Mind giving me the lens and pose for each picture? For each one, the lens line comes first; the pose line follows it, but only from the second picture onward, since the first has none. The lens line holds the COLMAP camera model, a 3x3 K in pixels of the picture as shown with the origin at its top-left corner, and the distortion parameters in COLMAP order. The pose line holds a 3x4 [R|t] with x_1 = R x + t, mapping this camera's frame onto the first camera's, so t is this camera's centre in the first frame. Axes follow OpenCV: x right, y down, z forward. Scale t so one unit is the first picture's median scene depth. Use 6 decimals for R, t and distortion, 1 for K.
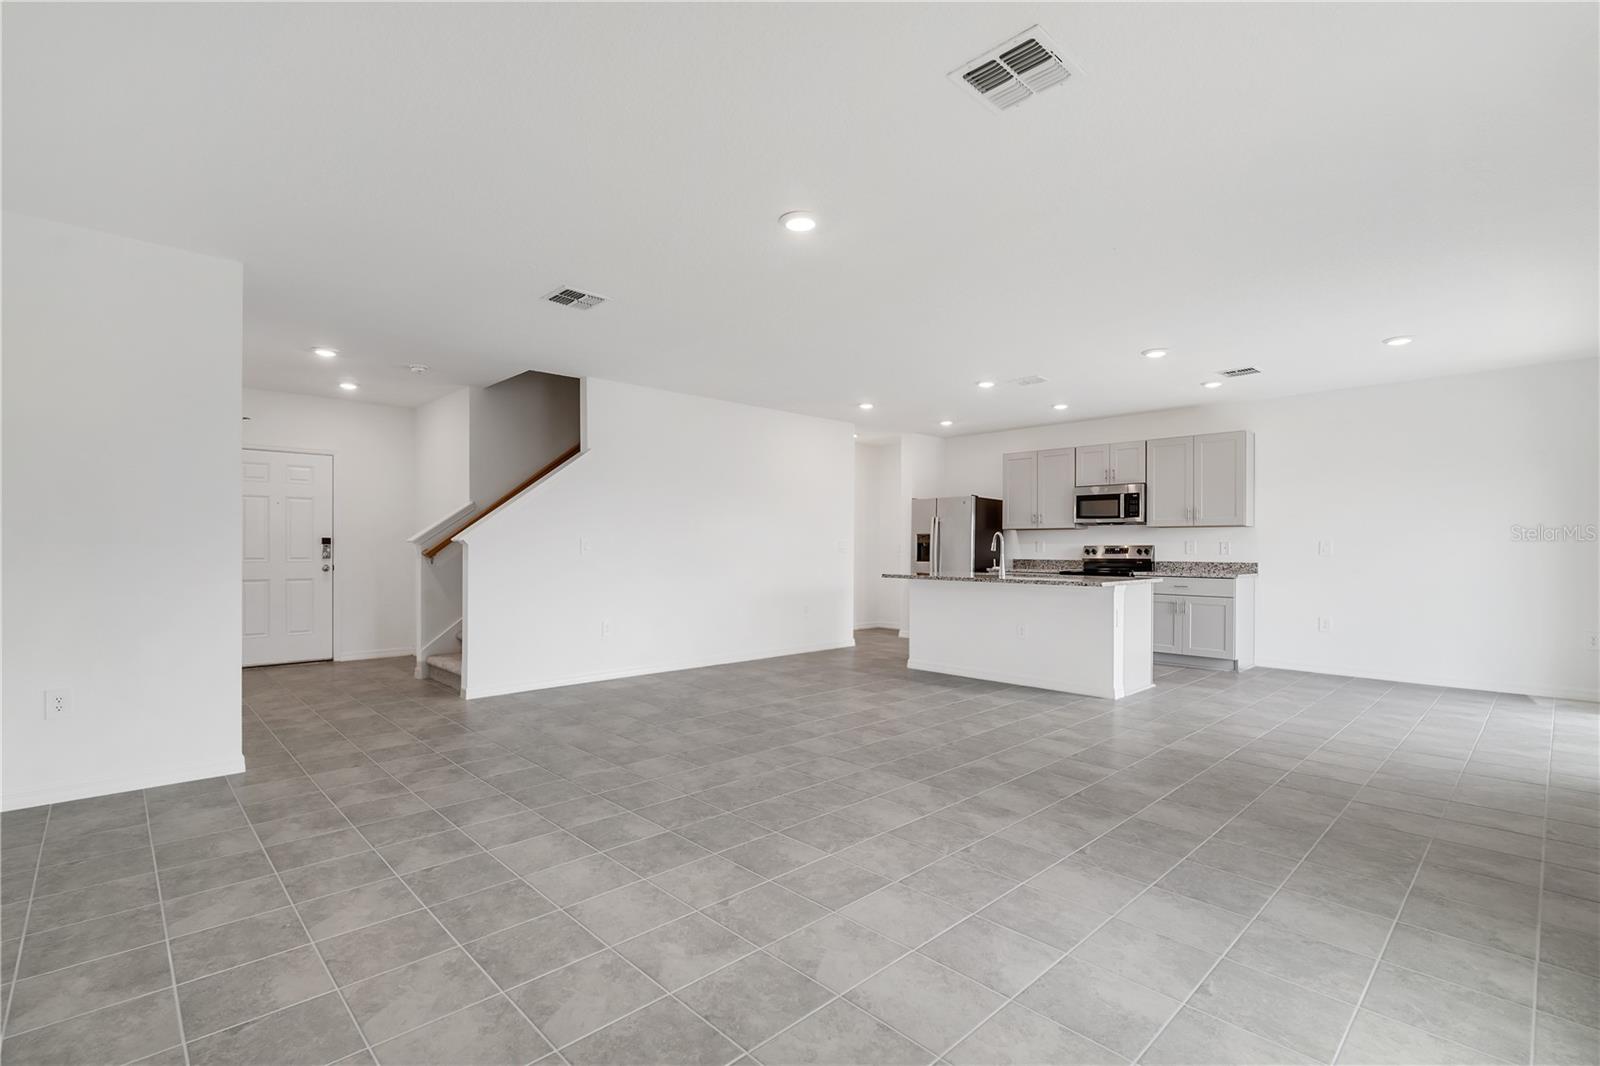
lens RADIAL K [[731.5, 0, 802.1], [0, 731.5, 543.9], [0, 0, 1]] dist [-0.009056, -0.001311]
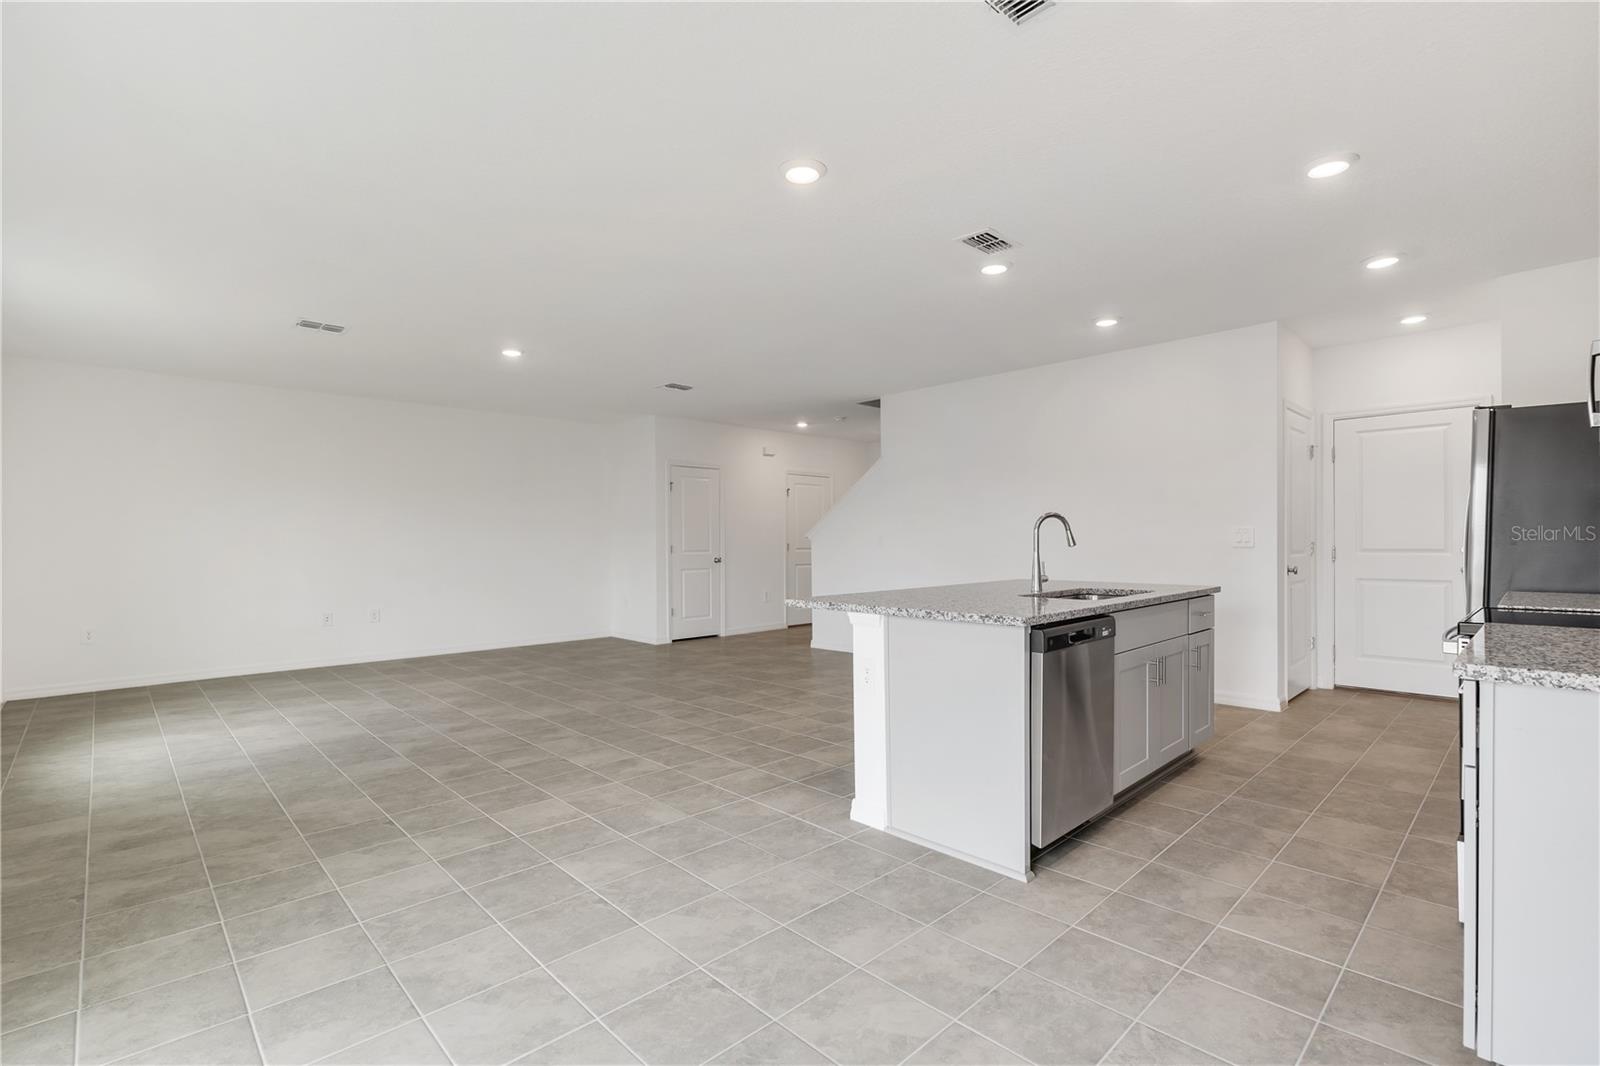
lens RADIAL K [[731.5, 0, 803.7], [0, 731.5, 538.5], [0, 0, 1]] dist [-0.009056, -0.001311]
pose [[0.003715, -0.003644, -0.999986, 1.562570], [0.010102, 0.999942, -0.003606, 0.003615], [0.999942, -0.010088, 0.003751, 1.532970]]
